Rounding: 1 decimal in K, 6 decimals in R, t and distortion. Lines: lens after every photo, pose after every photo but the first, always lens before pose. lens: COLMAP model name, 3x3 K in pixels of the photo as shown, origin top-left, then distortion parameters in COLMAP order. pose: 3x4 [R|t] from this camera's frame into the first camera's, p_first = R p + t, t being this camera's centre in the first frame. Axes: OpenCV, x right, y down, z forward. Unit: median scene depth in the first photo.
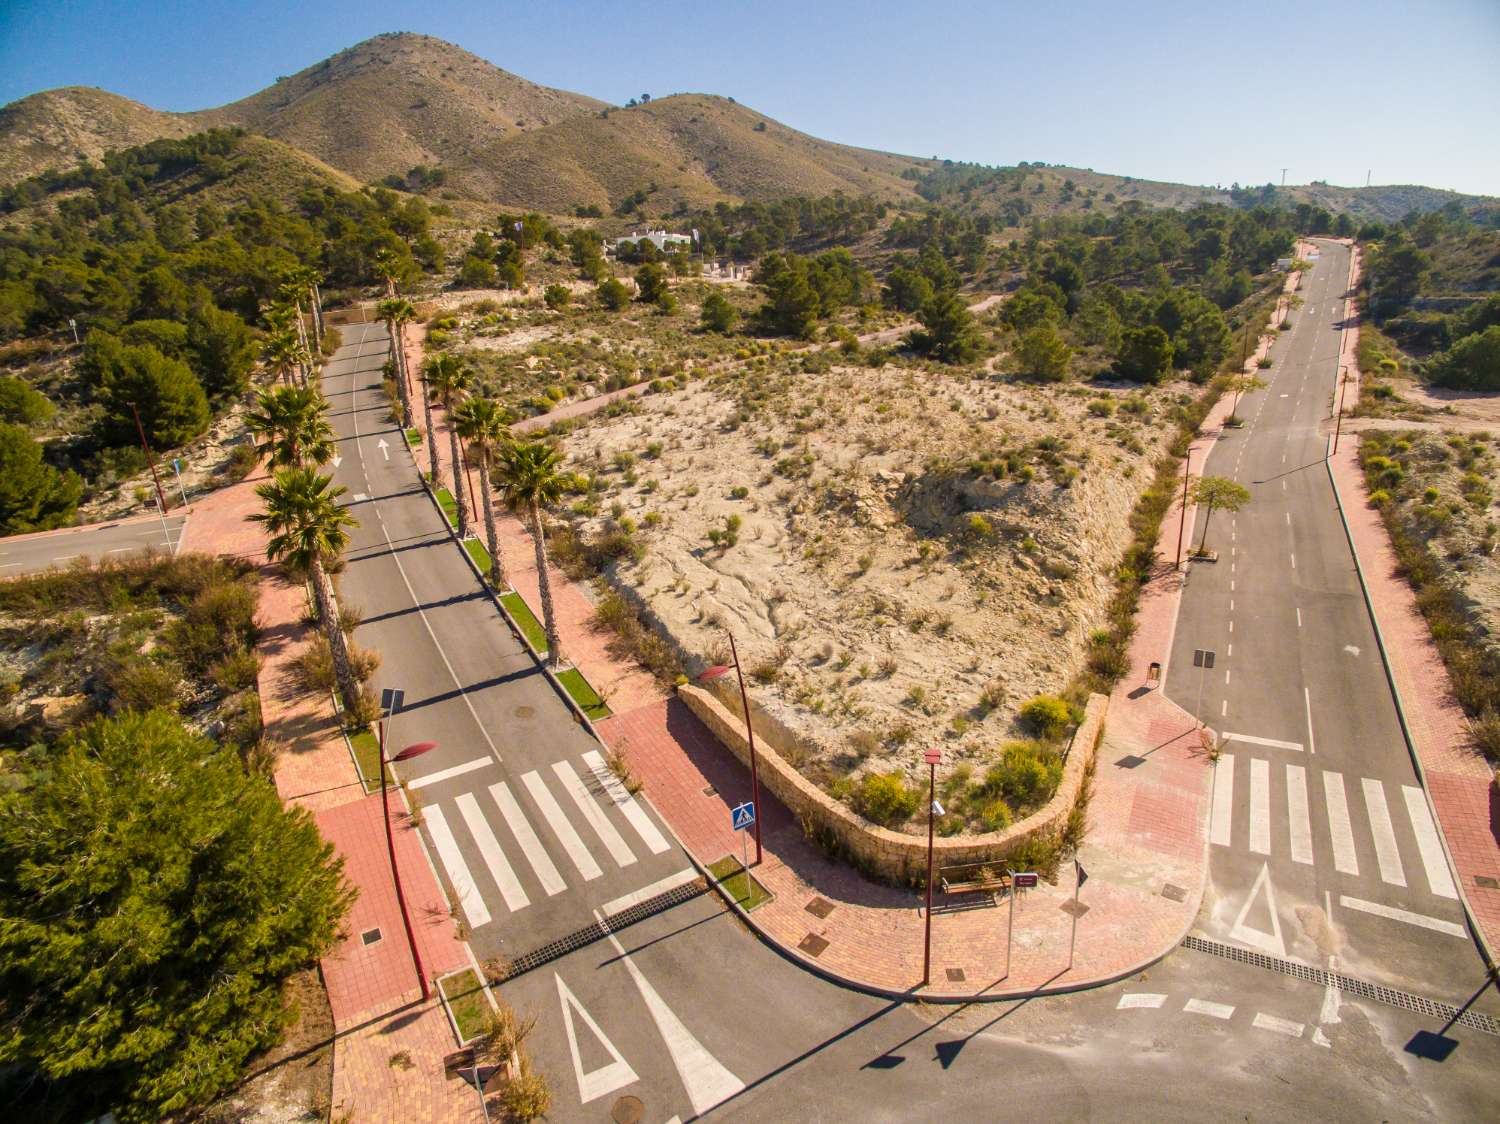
lens RADIAL K [[874.0, 0, 758.7], [0, 874.0, 564.5], [0, 0, 1]] dist [-0.122771, 0.085379]
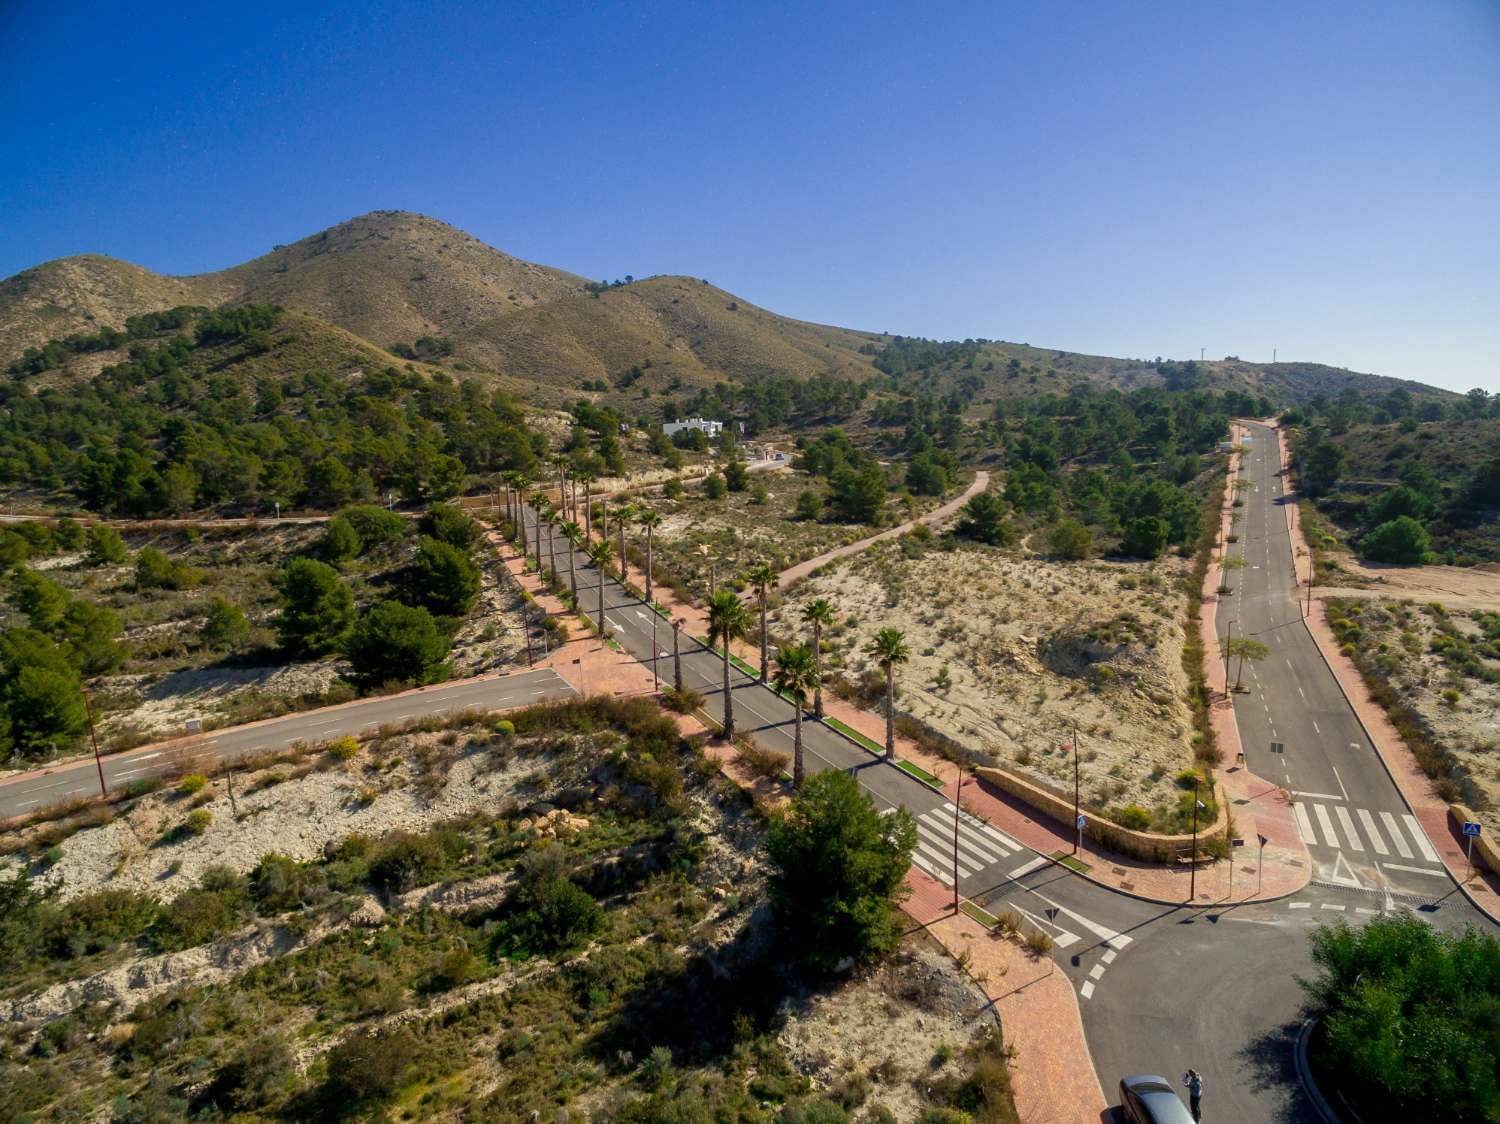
lens RADIAL K [[838.7, 0, 759.3], [0, 838.7, 566.3], [0, 0, 1]] dist [0.008355, 0.000185]
pose [[0.998241, -0.001950, 0.059255, -0.261007], [0.011522, 0.986784, -0.161633, 0.003668], [-0.058156, 0.162031, 0.985070, -0.290180]]
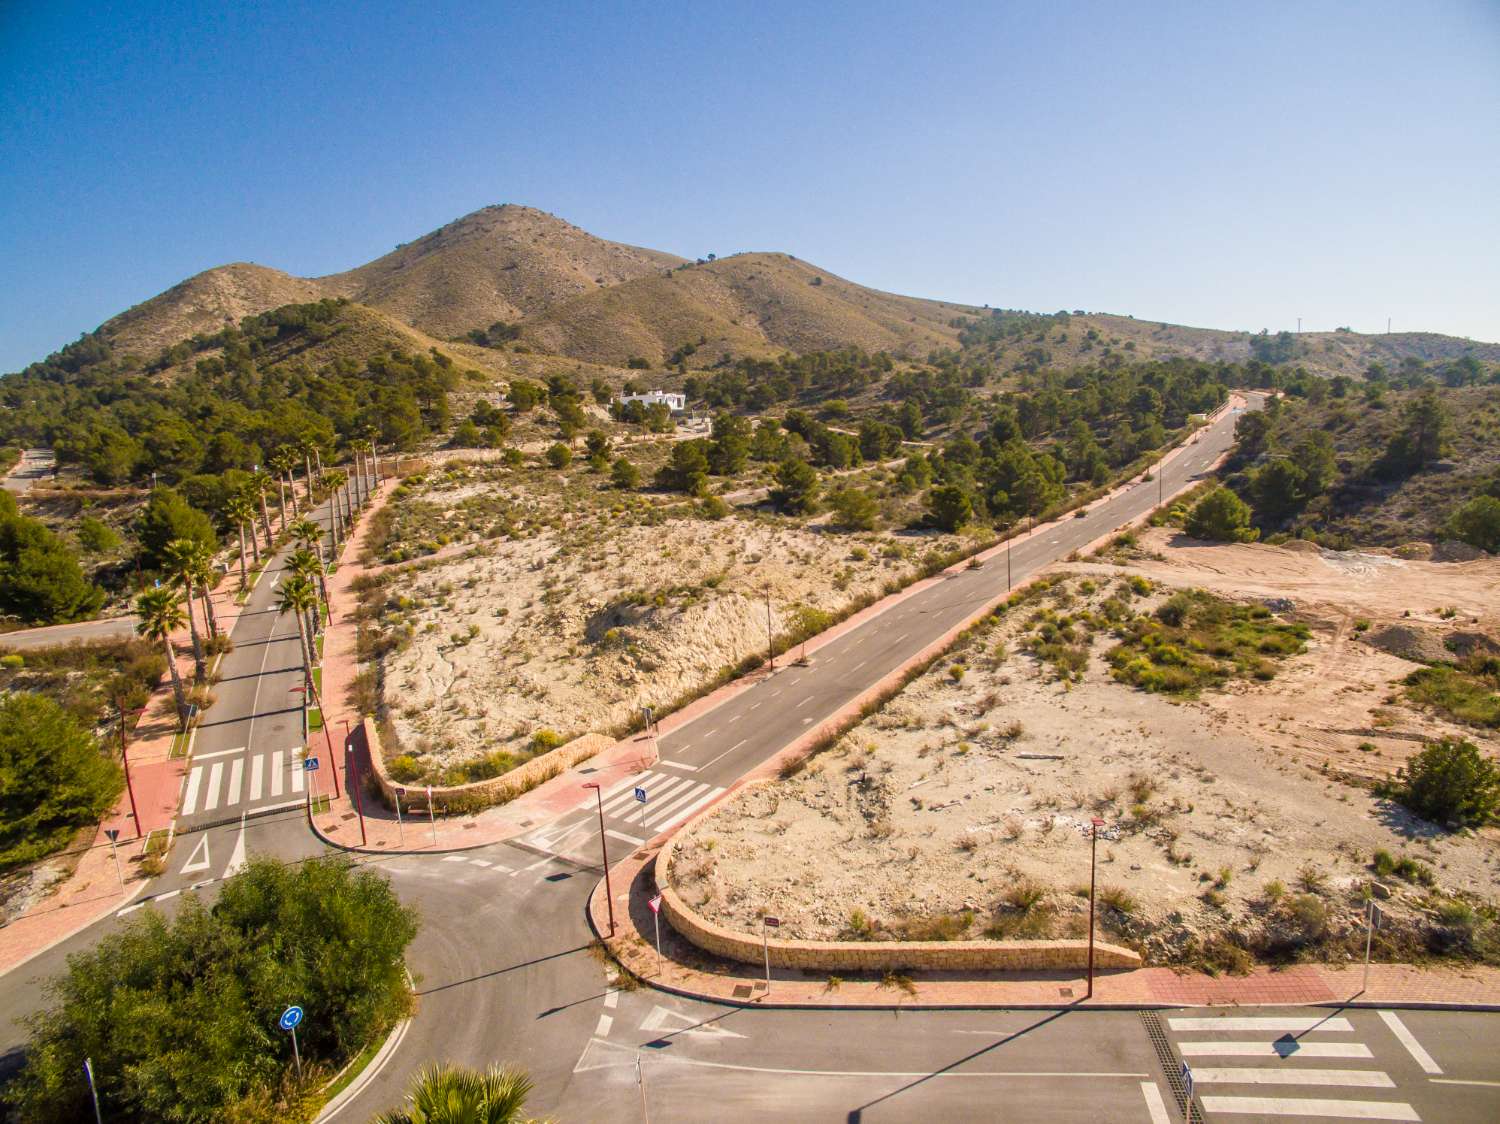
lens RADIAL K [[874.0, 0, 758.7], [0, 874.0, 564.5], [0, 0, 1]] dist [-0.122771, 0.085379]
pose [[0.995221, 0.015123, -0.096471, 0.356772], [-0.029252, 0.988738, -0.146771, 0.026422], [0.093165, 0.148892, 0.984455, -0.272155]]
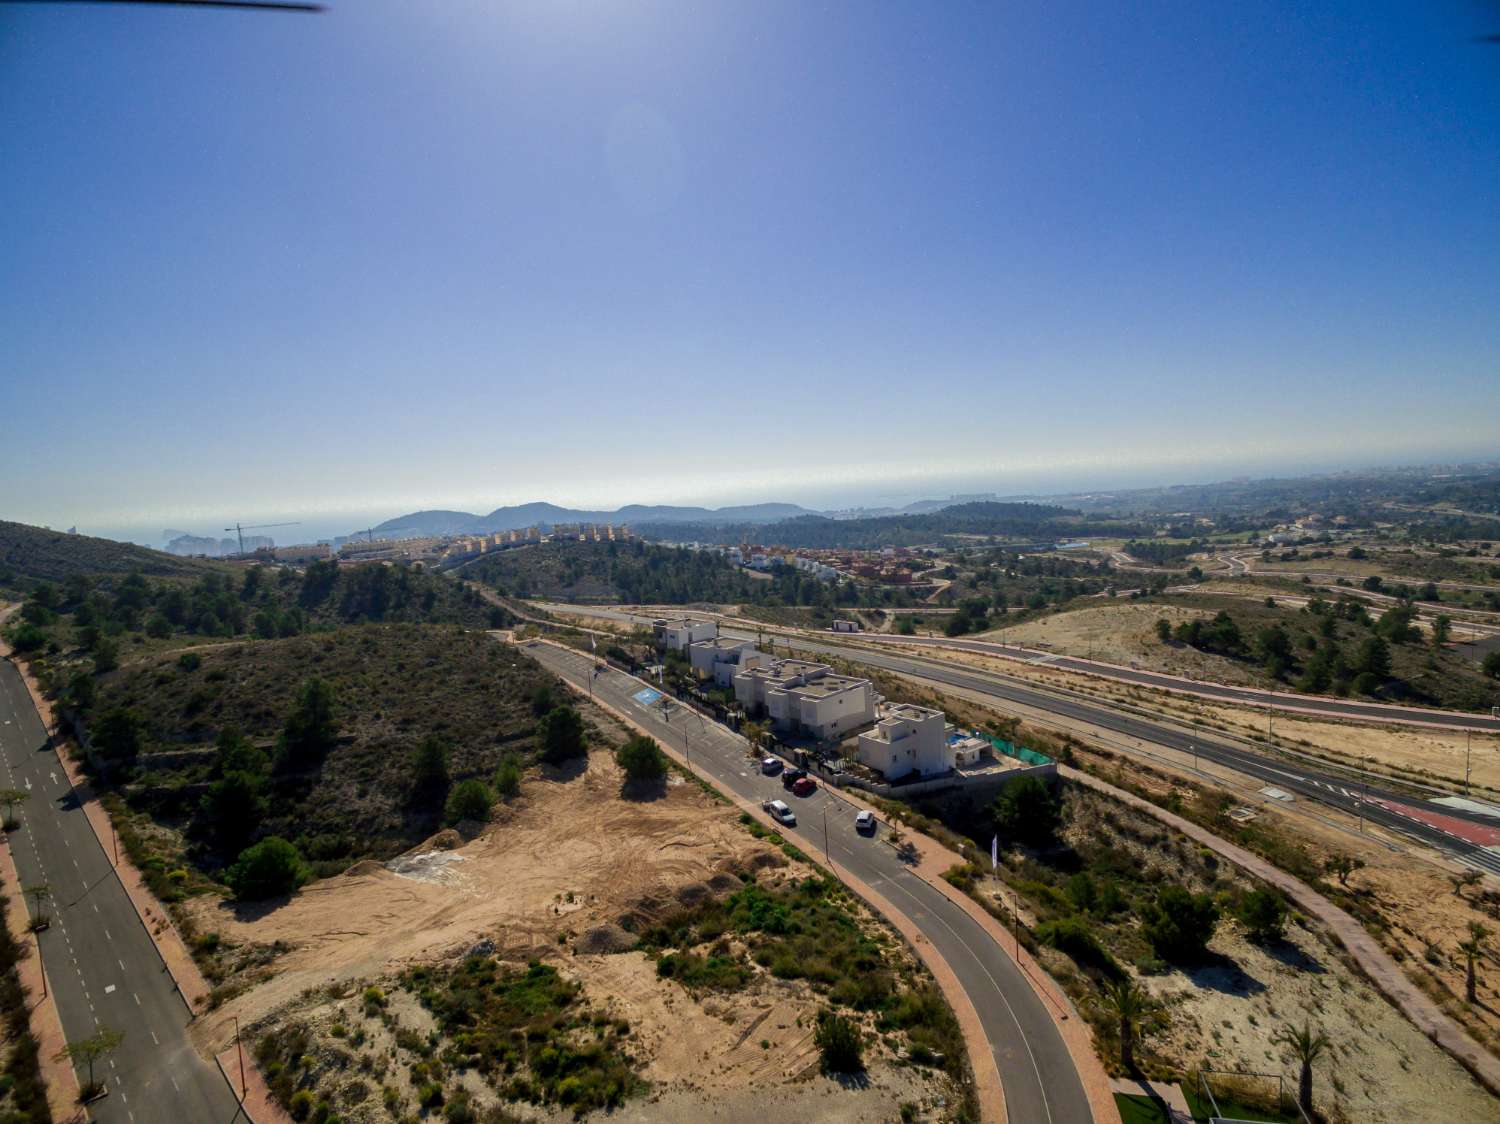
lens RADIAL K [[838.7, 0, 759.3], [0, 838.7, 566.3], [0, 0, 1]] dist [0.008355, 0.000185]
pose [[0.193834, -0.050300, 0.979744, -0.136534], [0.346791, 0.937719, -0.020467, -0.408257], [-0.917695, 0.343734, 0.199206, 0.002297]]
